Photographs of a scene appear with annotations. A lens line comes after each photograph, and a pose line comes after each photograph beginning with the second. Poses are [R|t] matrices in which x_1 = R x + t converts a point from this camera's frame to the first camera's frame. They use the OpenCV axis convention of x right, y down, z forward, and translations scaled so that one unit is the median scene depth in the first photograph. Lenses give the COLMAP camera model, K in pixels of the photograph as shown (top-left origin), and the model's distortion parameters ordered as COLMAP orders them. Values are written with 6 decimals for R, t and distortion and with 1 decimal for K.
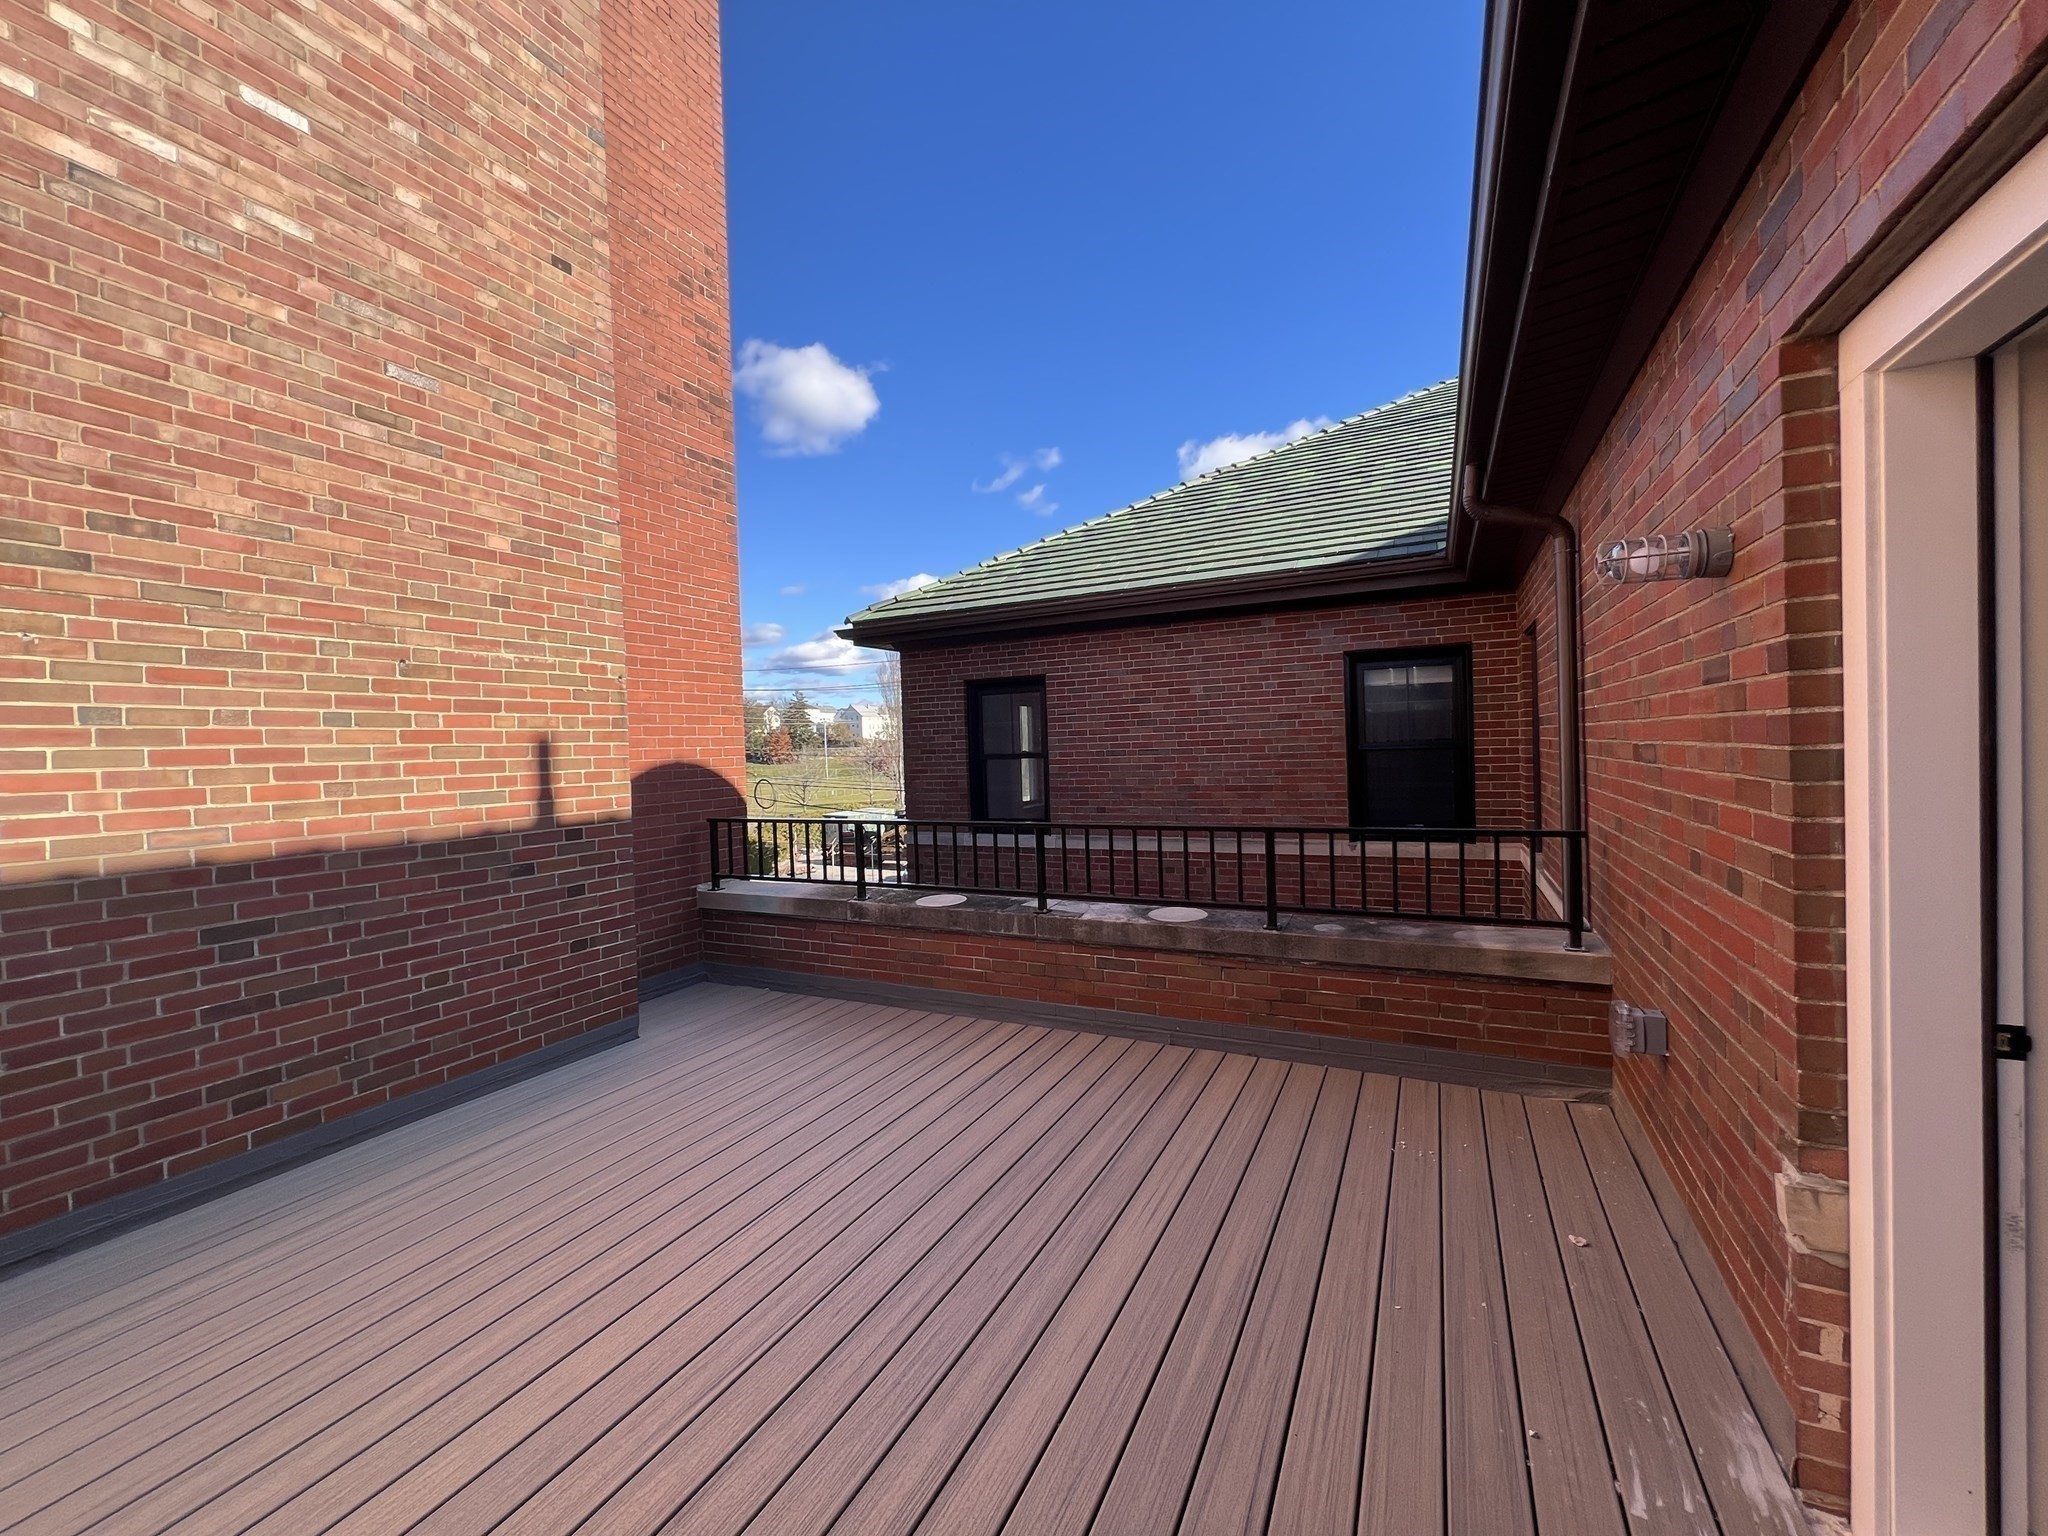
lens RADIAL K [[821.1, 0, 1022.0], [0, 821.1, 764.2], [0, 0, 1]] dist [0.000730, 0.000347]
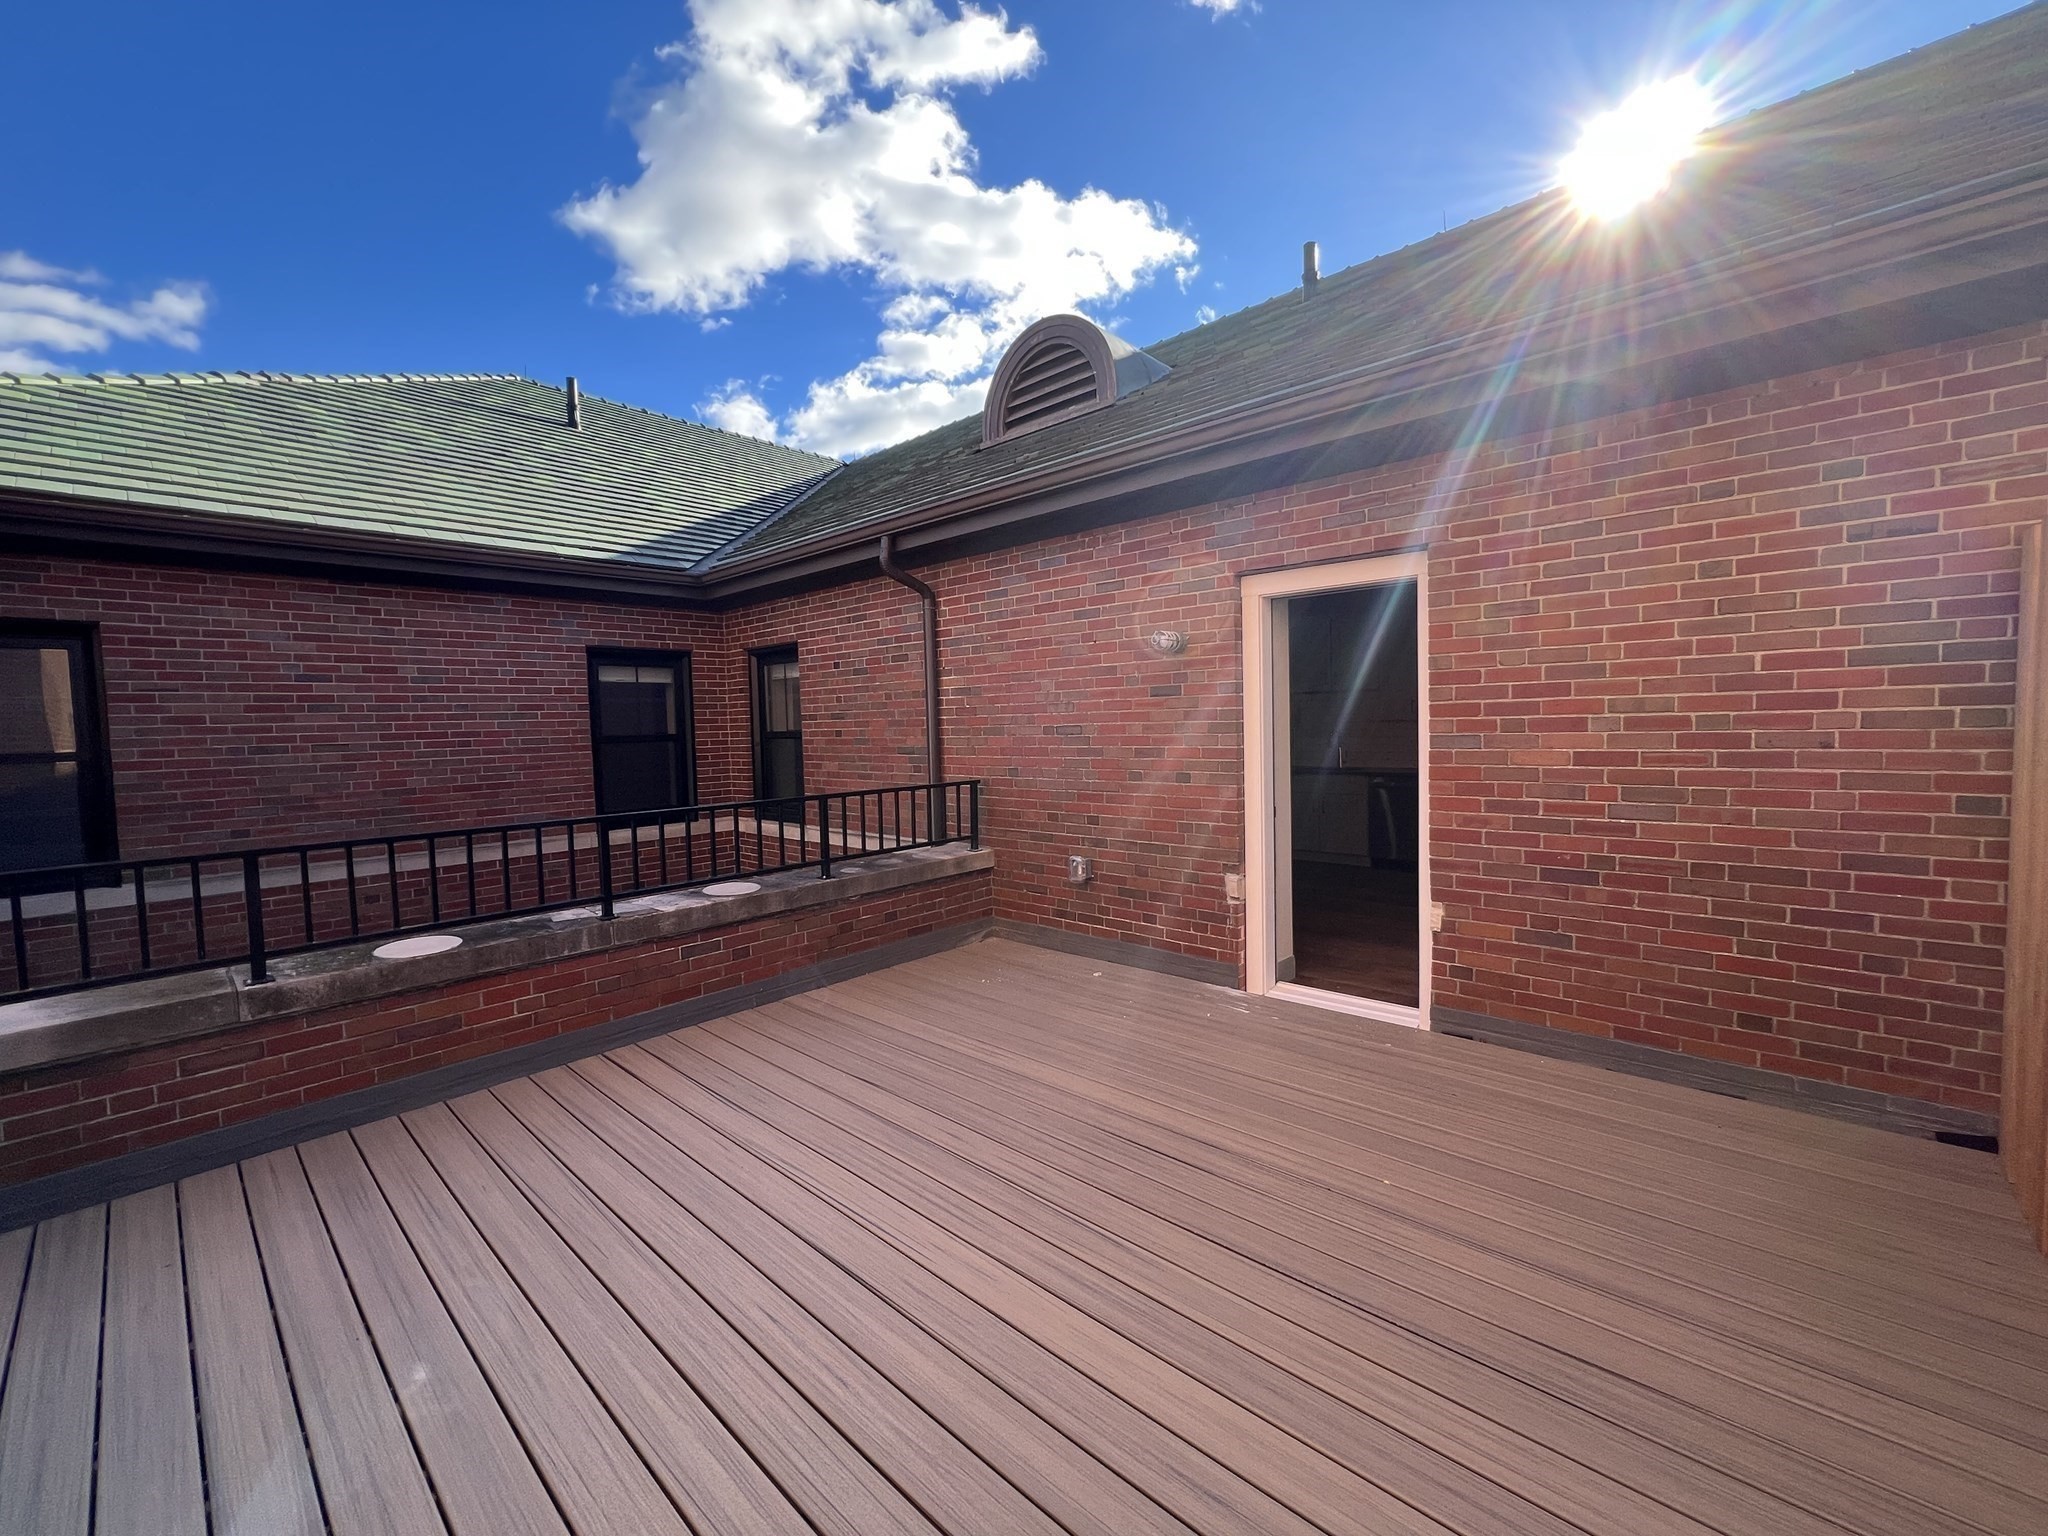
lens RADIAL K [[821.1, 0, 1023.6], [0, 821.1, 768.4], [0, 0, 1]] dist [0.000730, 0.000347]
pose [[0.272103, -0.031488, 0.961753, -0.430254], [0.034903, 0.999130, 0.022837, 0.009728], [-0.961635, 0.027354, 0.272965, 0.206272]]
